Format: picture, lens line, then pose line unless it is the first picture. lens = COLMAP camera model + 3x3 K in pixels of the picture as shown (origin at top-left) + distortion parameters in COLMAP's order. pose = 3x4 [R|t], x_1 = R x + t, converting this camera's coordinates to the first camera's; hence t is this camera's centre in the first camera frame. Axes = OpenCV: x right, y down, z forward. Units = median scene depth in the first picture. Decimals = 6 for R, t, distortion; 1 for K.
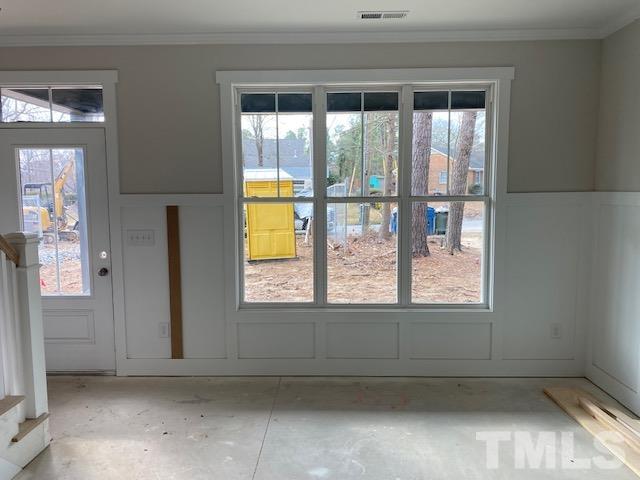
lens RADIAL K [[486.0, 0, 320.0], [0, 486.0, 240.0], [0, 0, 1]] dist [0.009626, -0.002577]
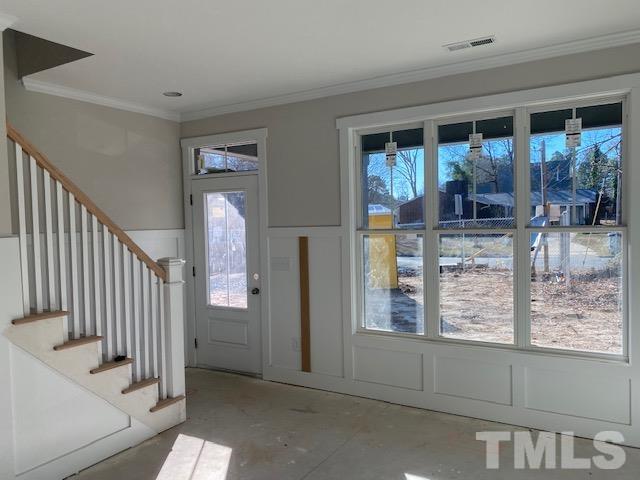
lens RADIAL K [[486.0, 0, 320.0], [0, 486.0, 240.0], [0, 0, 1]] dist [0.009626, -0.002577]
pose [[0.868384, 0.003222, -0.495881, 0.303678], [-0.031584, 0.998308, -0.048824, -0.008183], [0.494885, 0.058060, 0.867017, 0.016735]]
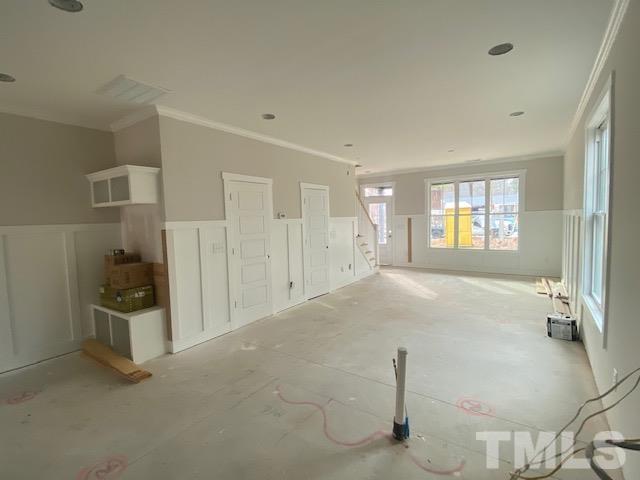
lens RADIAL K [[308.9, 0, 320.0], [0, 308.9, 240.0], [0, 0, 1]] dist [-0.000846, -0.000641]
pose [[0.837571, 0.019106, -0.545994, 0.378019], [-0.030137, 0.999482, -0.011256, 0.134261], [0.545496, 0.025883, 0.837714, -1.223949]]
